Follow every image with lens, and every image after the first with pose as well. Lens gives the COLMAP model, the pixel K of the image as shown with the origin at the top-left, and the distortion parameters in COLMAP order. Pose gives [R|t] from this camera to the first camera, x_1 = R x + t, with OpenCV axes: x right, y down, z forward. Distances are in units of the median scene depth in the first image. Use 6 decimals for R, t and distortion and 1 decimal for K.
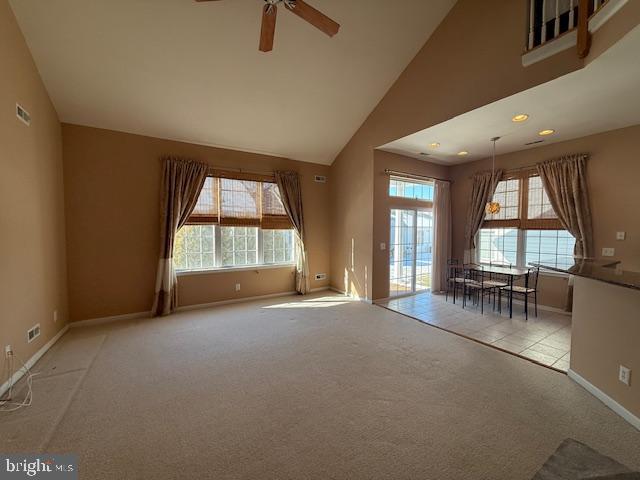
lens RADIAL K [[254.1, 0, 321.7], [0, 254.1, 242.9], [0, 0, 1]] dist [-0.000981, -0.000165]
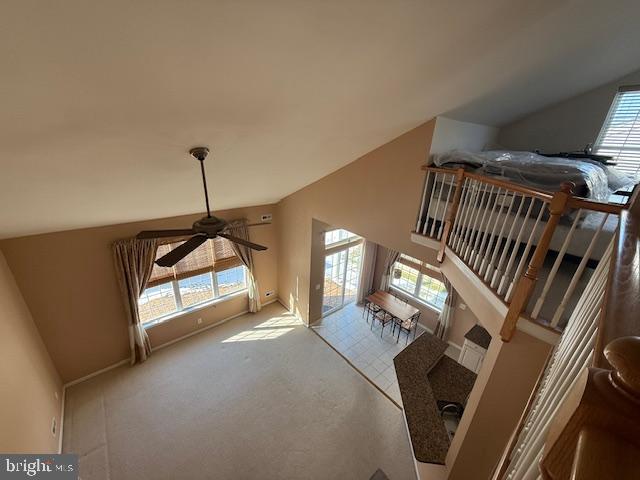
lens RADIAL K [[254.1, 0, 322.2], [0, 254.1, 242.5], [0, 0, 1]] dist [-0.000981, -0.000165]
pose [[0.986478, -0.017883, 0.162914, 0.063502], [-0.038352, 0.941242, 0.335548, -0.664611], [-0.159342, -0.337259, 0.927829, -0.109447]]
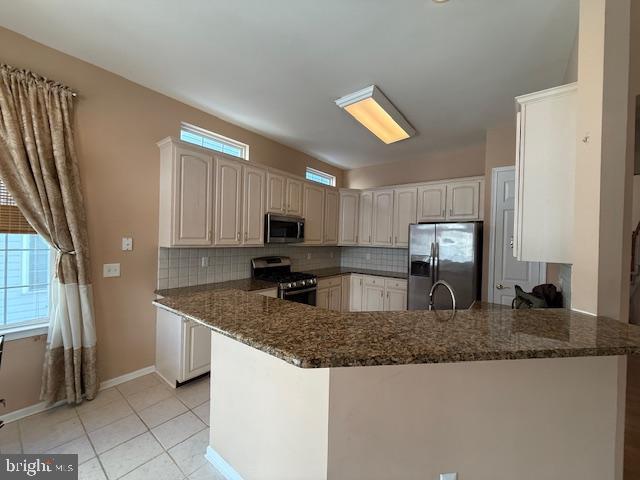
lens RADIAL K [[254.1, 0, 318.8], [0, 254.1, 239.3], [0, 0, 1]] dist [-0.000981, -0.000165]
pose [[-0.344708, -0.011576, 0.938639, 0.320595], [0.020632, 0.999589, 0.019905, -0.034975], [-0.938483, 0.026227, -0.344328, 0.619489]]
